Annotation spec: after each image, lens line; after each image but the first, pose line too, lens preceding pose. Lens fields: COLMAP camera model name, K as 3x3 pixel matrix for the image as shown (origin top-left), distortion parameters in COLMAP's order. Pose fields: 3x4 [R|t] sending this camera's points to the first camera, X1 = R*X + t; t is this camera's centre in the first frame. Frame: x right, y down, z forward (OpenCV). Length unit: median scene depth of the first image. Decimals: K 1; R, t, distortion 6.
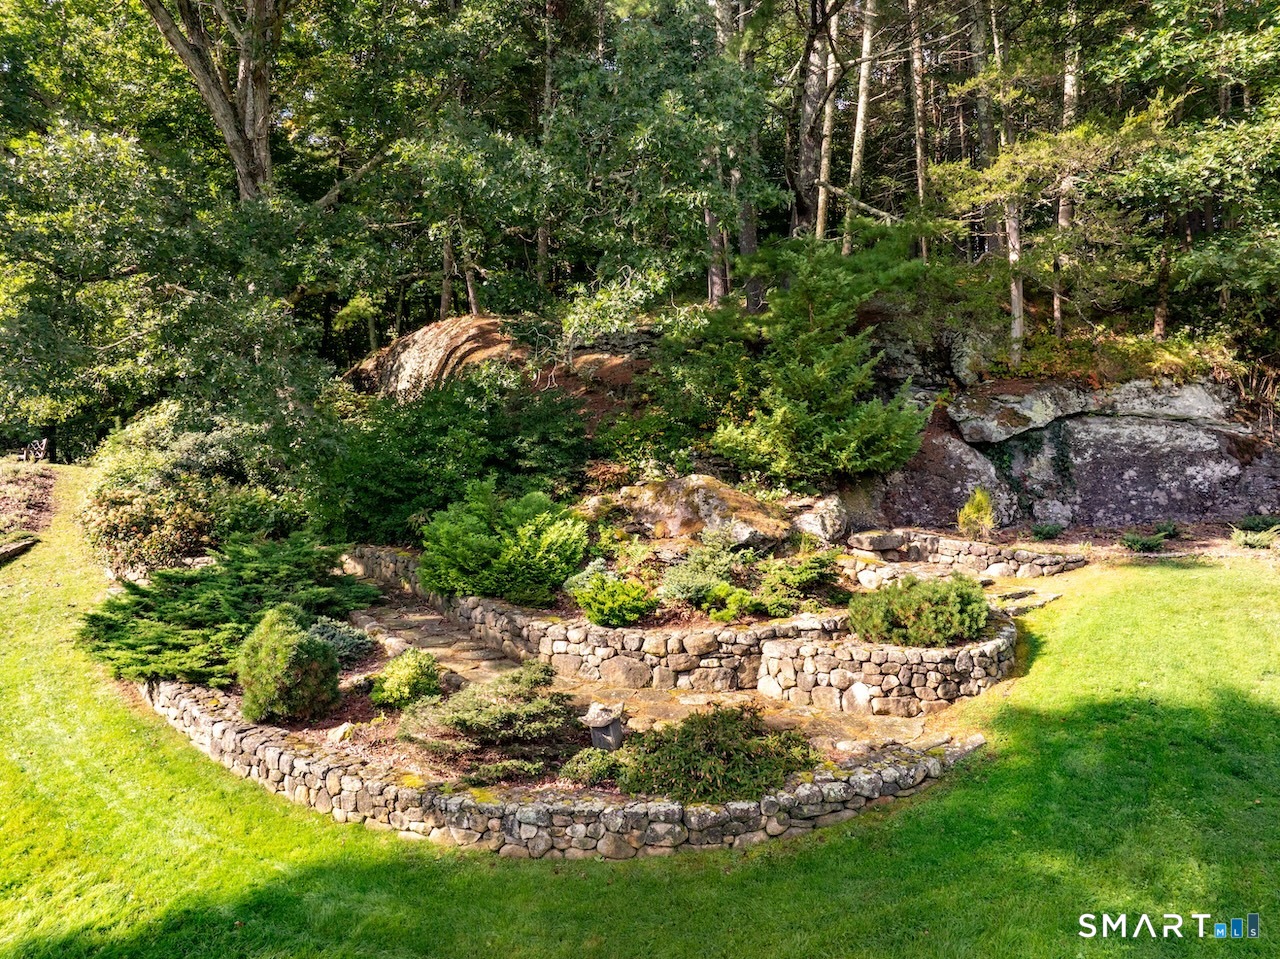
lens RADIAL K [[905.9, 0, 641.2], [0, 905.9, 474.4], [0, 0, 1]] dist [-0.039538, -0.011638]
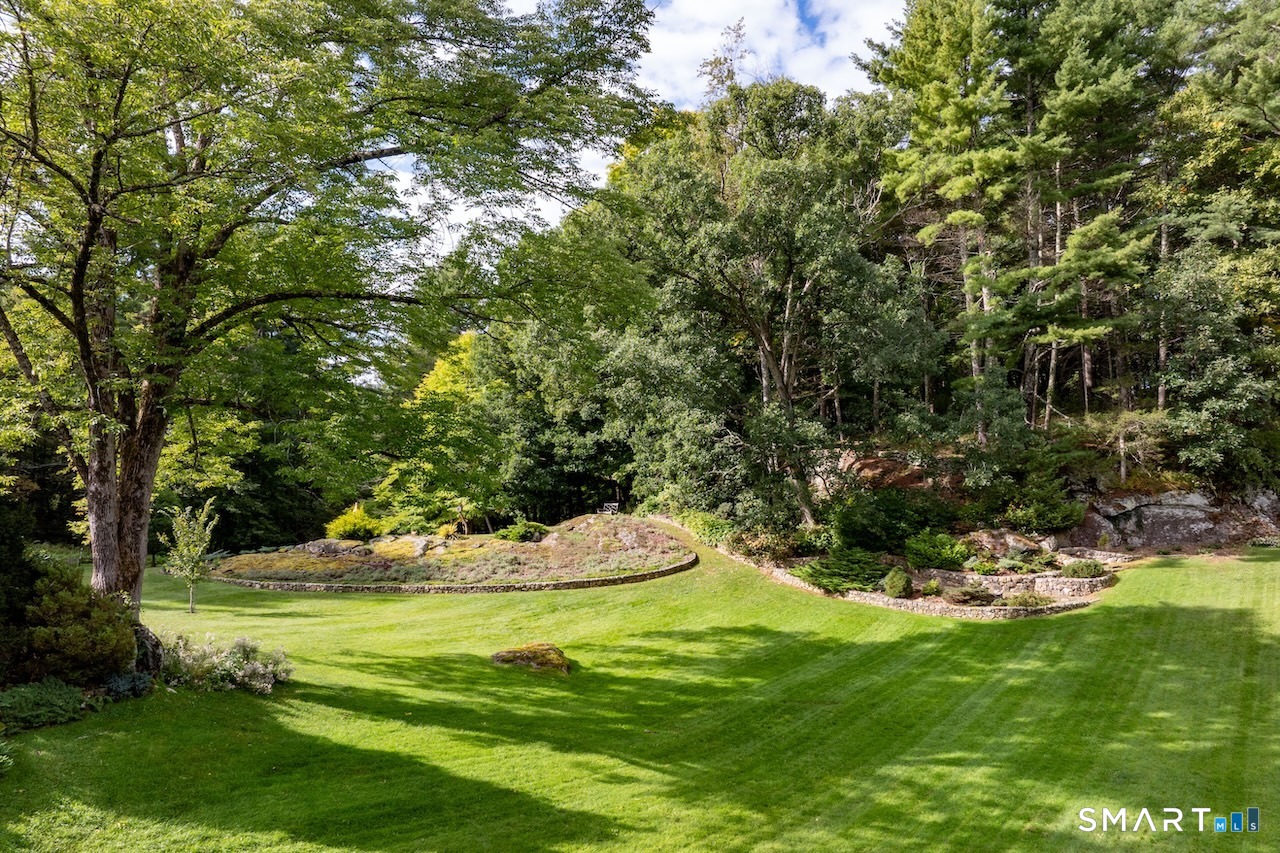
lens RADIAL K [[901.4, 0, 638.8], [0, 901.4, 435.4], [0, 0, 1]] dist [-0.061119, -0.002664]
pose [[0.983359, -0.010118, -0.181389, -0.579598], [-0.003356, 0.997266, -0.073824, -0.083184], [0.181640, 0.073204, 0.980637, -2.087062]]
